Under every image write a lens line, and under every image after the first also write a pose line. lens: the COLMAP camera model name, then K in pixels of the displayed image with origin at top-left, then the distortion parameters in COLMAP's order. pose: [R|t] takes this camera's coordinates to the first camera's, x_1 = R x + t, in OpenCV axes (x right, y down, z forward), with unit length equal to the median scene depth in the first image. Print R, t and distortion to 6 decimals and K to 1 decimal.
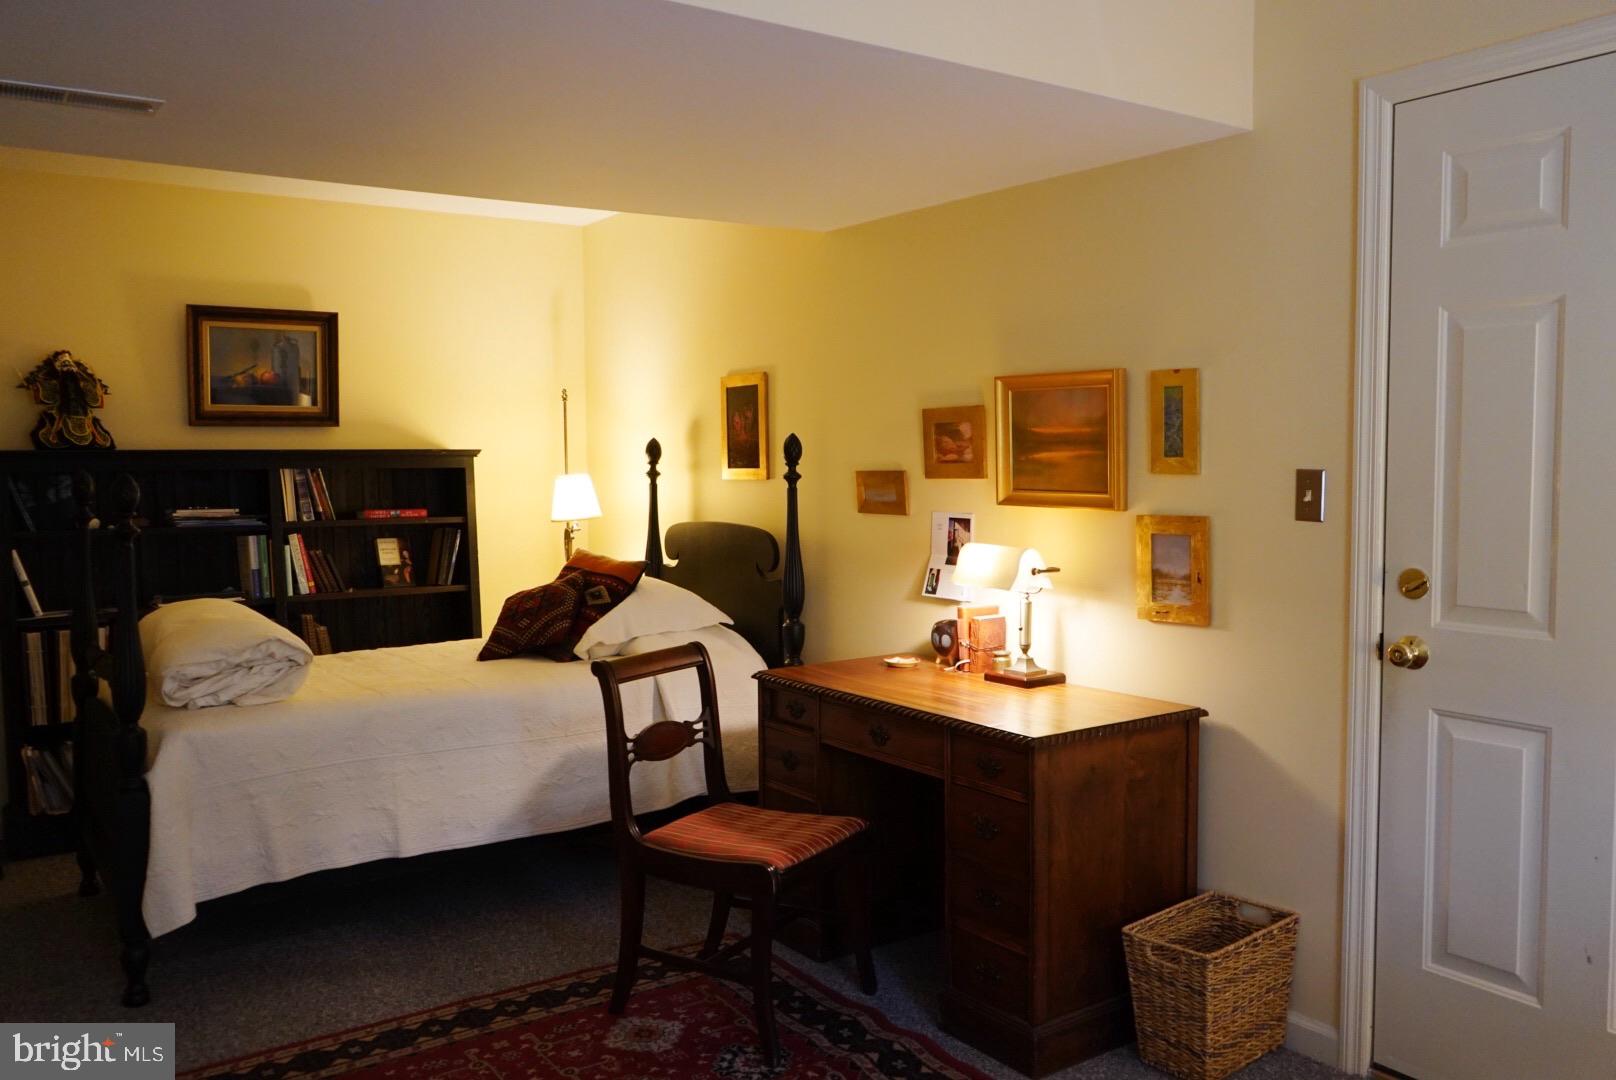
lens RADIAL K [[1299.9, 0, 799.7], [0, 1299.9, 539.3], [0, 0, 1]] dist [-0.007957, 0.009796]
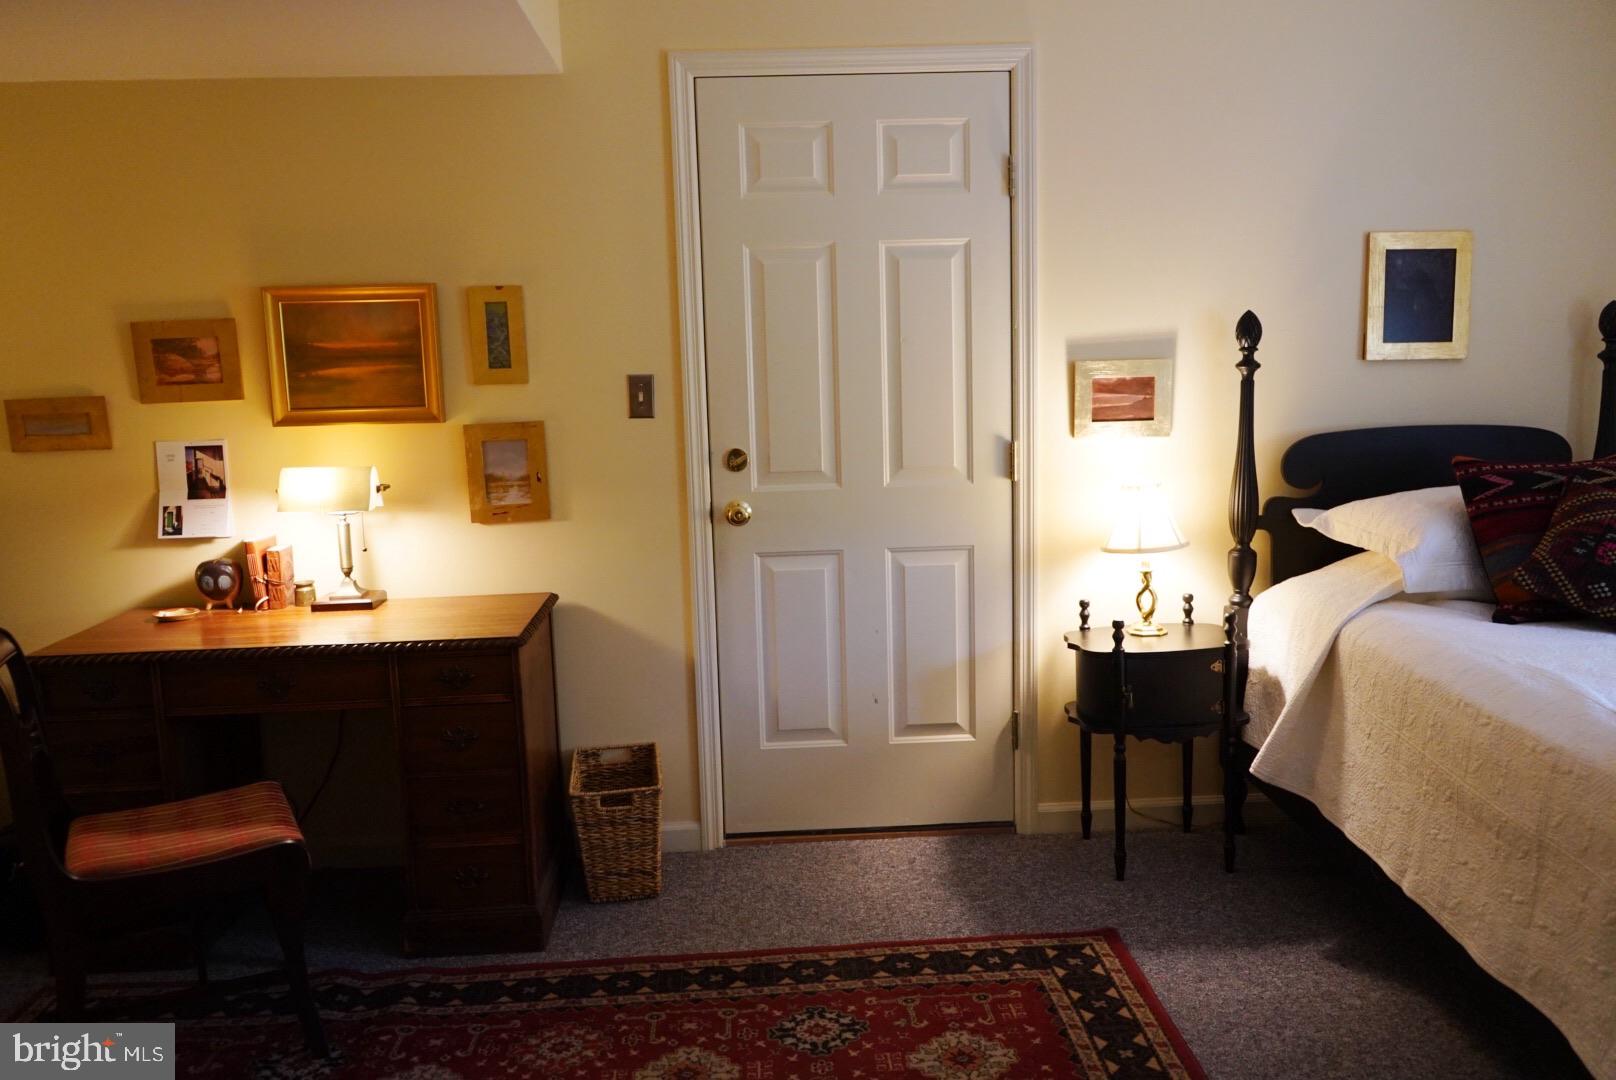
lens RADIAL K [[1299.9, 0, 799.6], [0, 1299.9, 539.2], [0, 0, 1]] dist [-0.007957, 0.009796]
pose [[0.529893, -0.128843, 0.838220, -0.502490], [0.081643, 0.991551, 0.100800, -0.010996], [-0.844126, 0.015021, 0.535935, 0.215001]]
